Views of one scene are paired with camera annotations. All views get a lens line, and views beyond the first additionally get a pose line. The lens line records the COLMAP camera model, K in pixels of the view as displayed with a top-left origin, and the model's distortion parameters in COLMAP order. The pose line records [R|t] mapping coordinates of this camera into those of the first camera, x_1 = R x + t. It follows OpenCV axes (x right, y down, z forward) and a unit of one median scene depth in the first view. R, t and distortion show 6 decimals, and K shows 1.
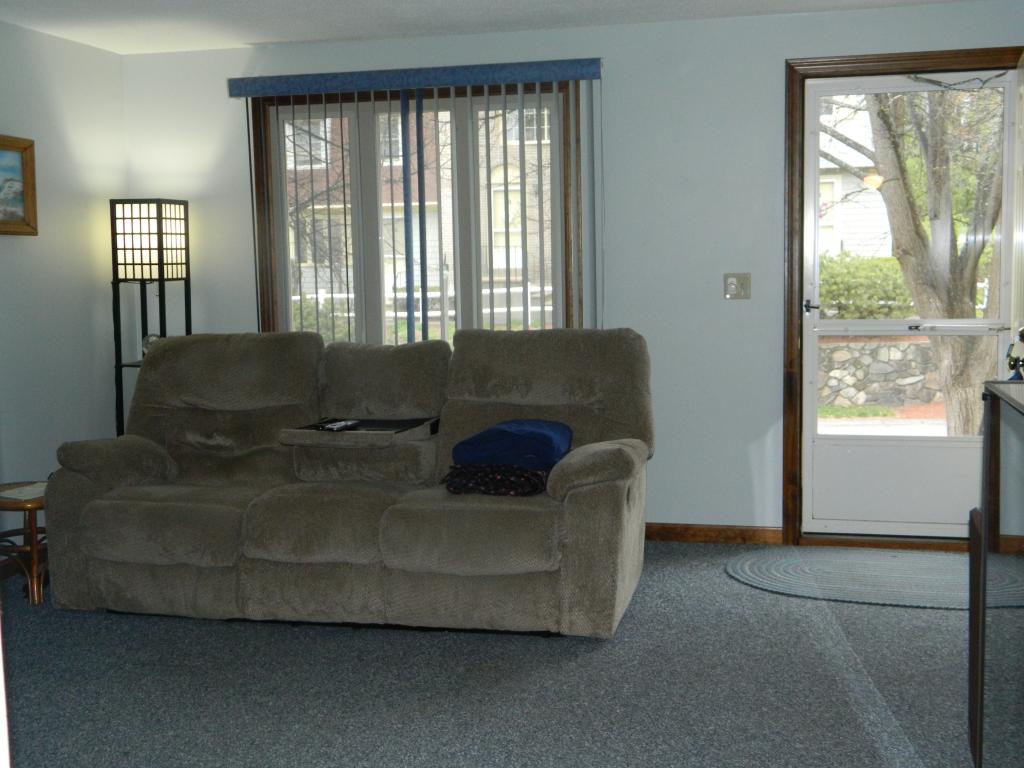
lens RADIAL K [[1509.3, 0, 516.6], [0, 1509.3, 385.4], [0, 0, 1]] dist [0.022637, 0.000000]
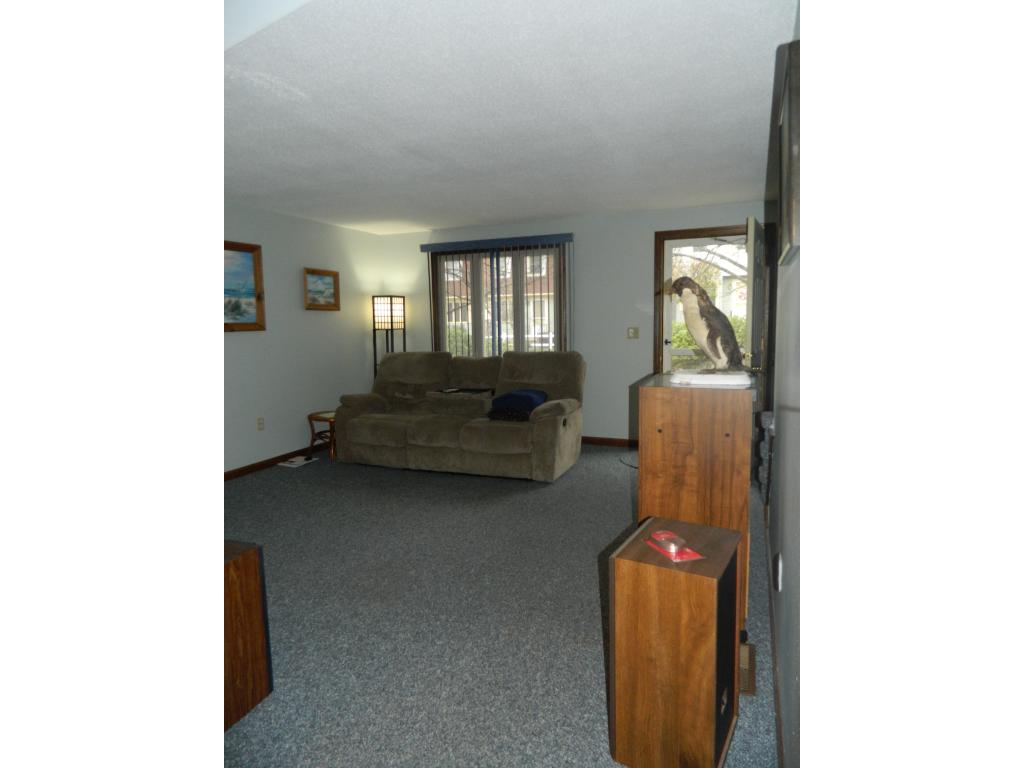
lens RADIAL K [[761.7, 0, 510.0], [0, 761.7, 388.9], [0, 0, 1]] dist [0.005543, -0.006187]
pose [[0.979532, 0.020290, -0.200265, 0.210957], [-0.017587, 0.999729, 0.015271, 0.003638], [0.200520, -0.011437, 0.979623, -0.162573]]
